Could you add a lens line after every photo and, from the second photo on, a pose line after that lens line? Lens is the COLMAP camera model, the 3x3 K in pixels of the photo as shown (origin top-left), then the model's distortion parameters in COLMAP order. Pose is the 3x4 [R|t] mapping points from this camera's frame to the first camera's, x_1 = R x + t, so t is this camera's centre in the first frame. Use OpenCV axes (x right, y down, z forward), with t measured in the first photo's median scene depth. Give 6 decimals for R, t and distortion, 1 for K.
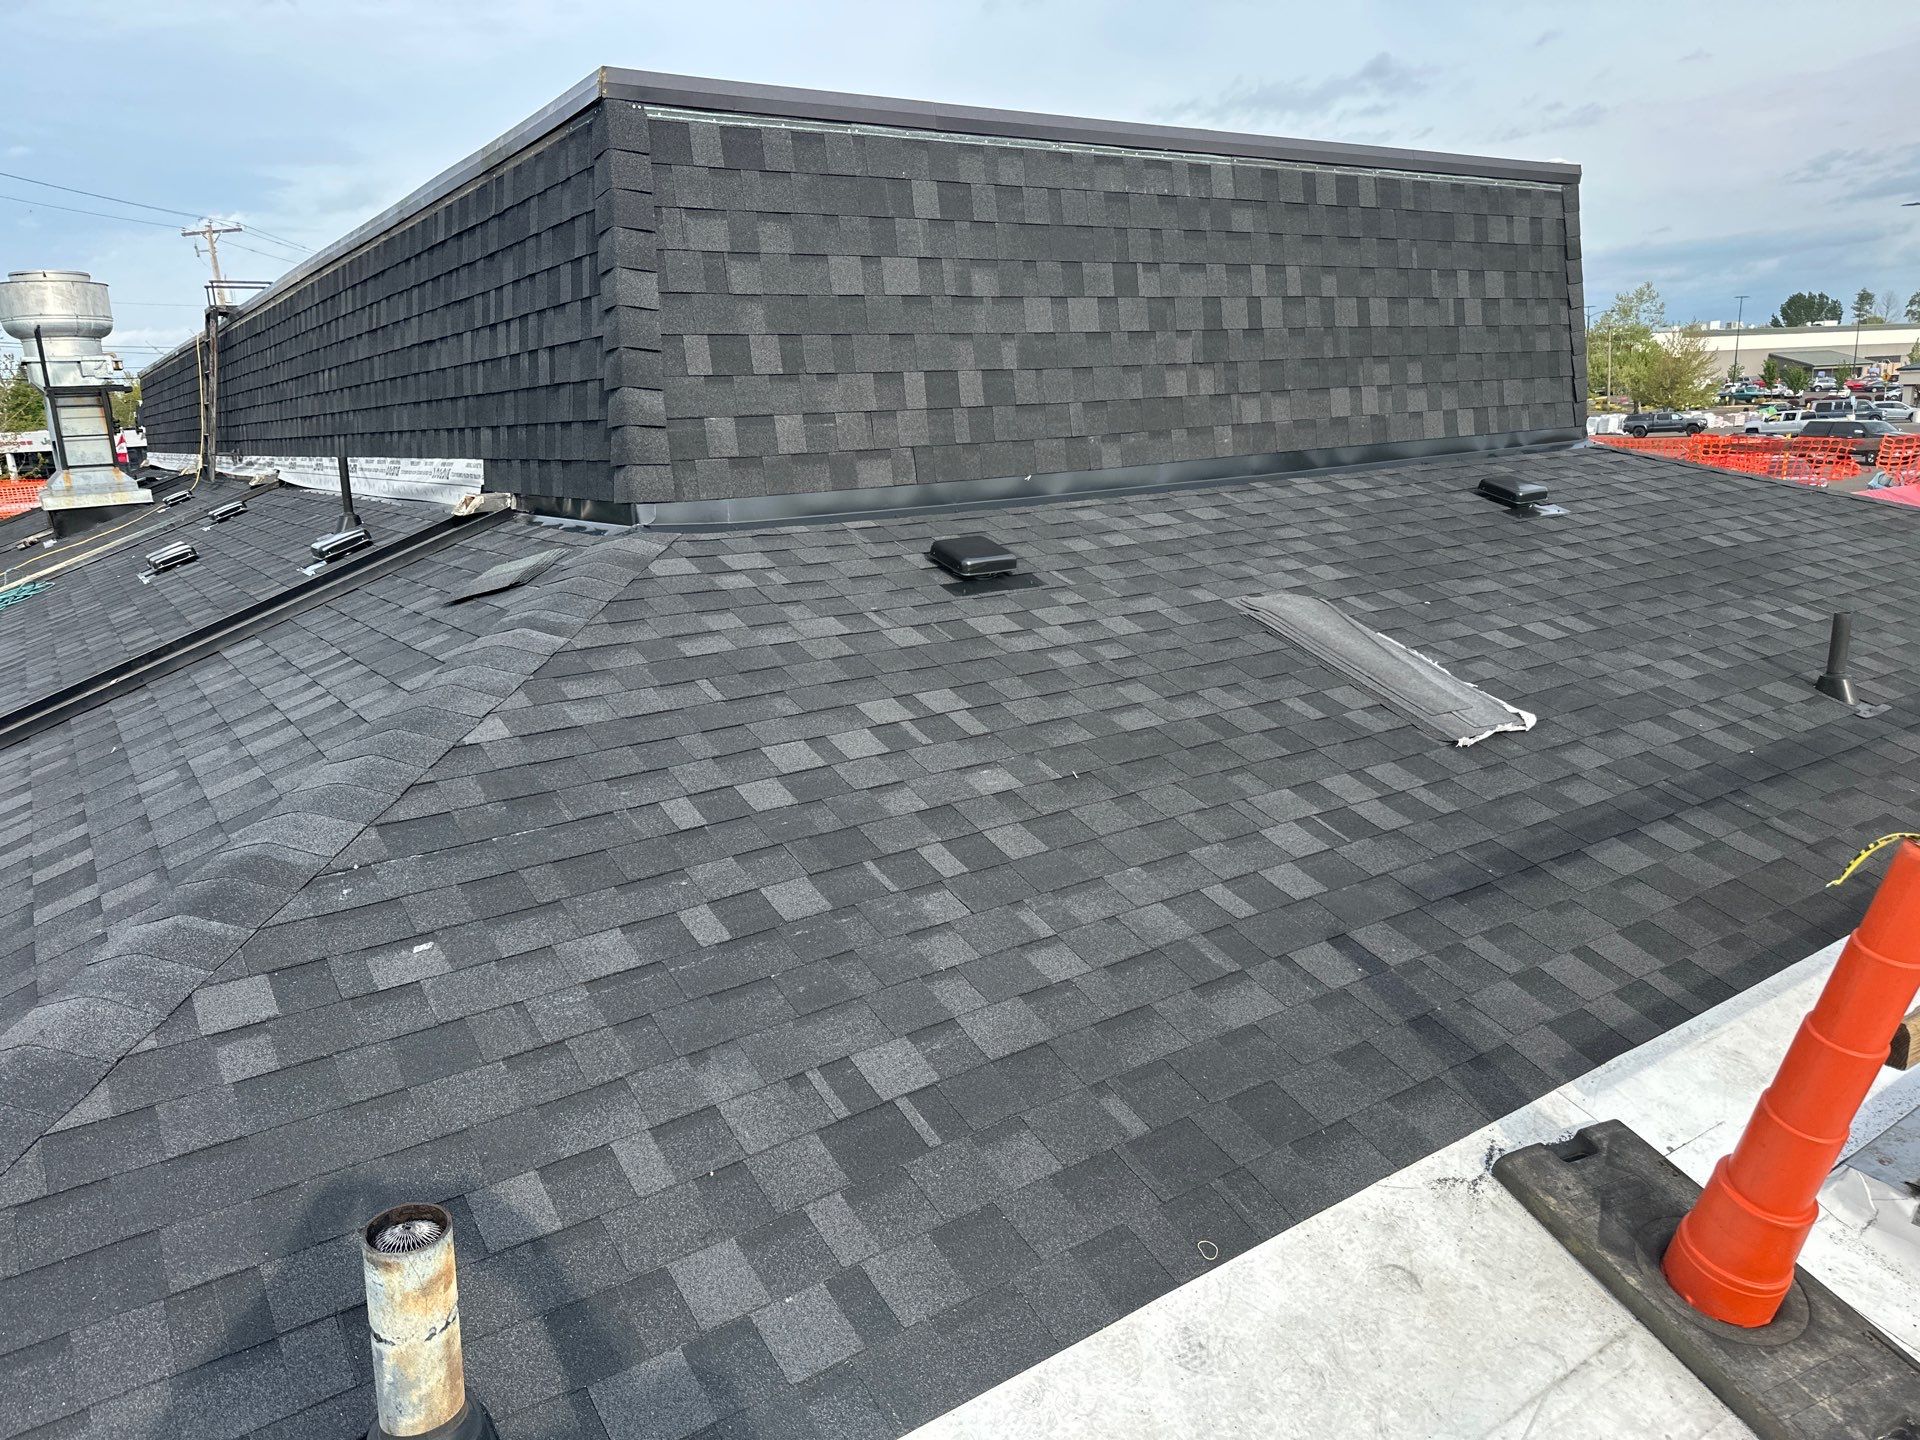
lens RADIAL K [[1340.7, 0, 960.6], [0, 1340.7, 716.1], [0, 0, 1]] dist [0.002214, 0.002217]
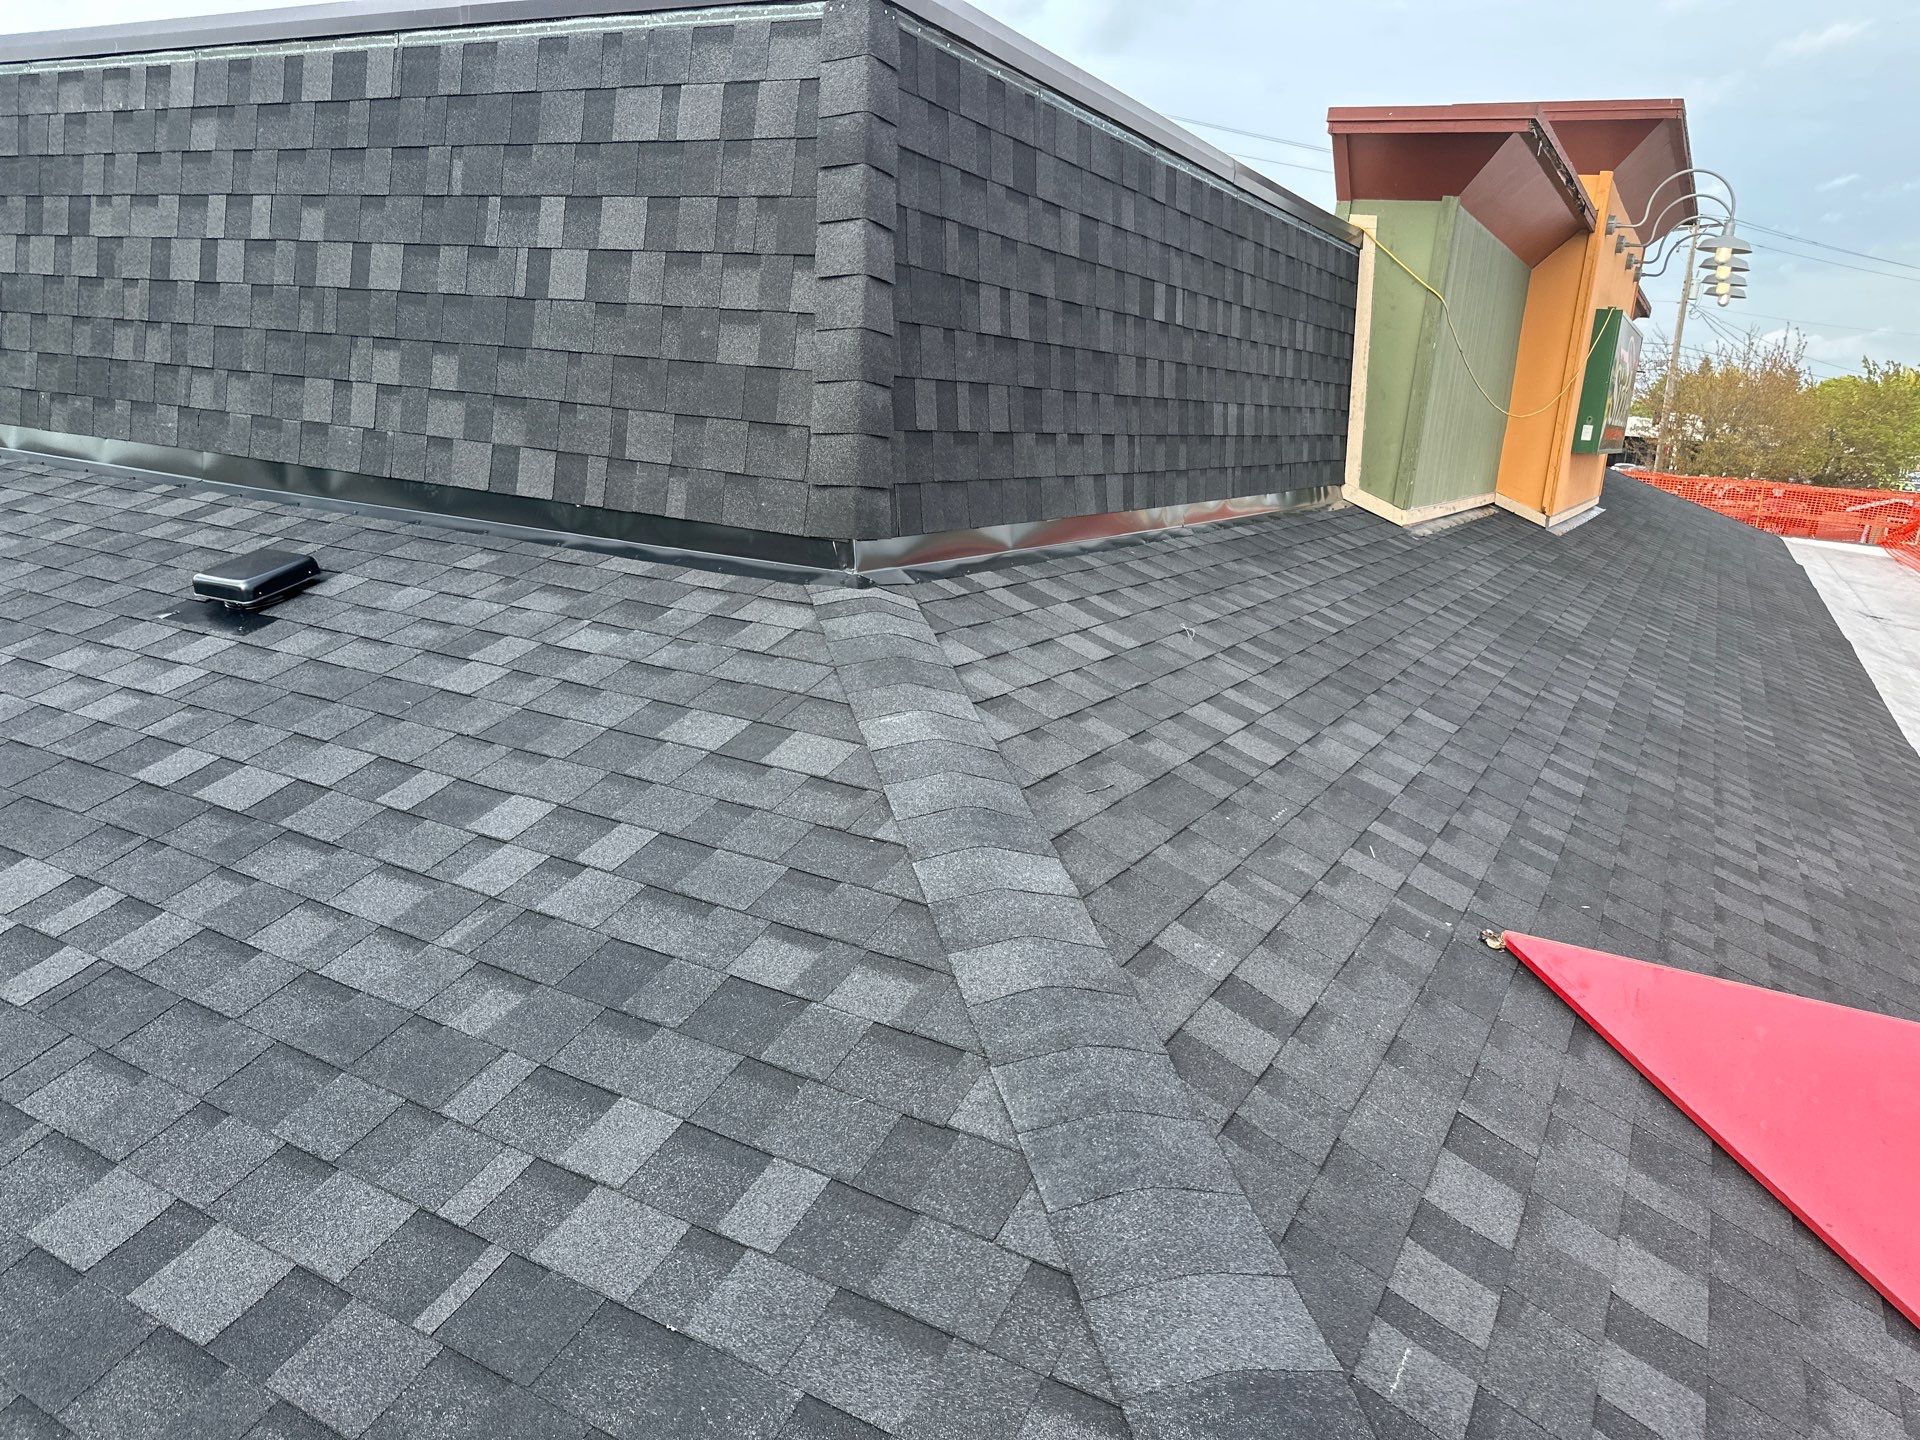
lens RADIAL K [[1340.7, 0, 960.6], [0, 1340.7, 723.9], [0, 0, 1]] dist [0.002214, 0.002217]
pose [[0.429971, 0.290603, -0.854795, 1.076308], [-0.299681, 0.939041, 0.168502, -0.301568], [0.851655, 0.183715, 0.490848, 1.009464]]
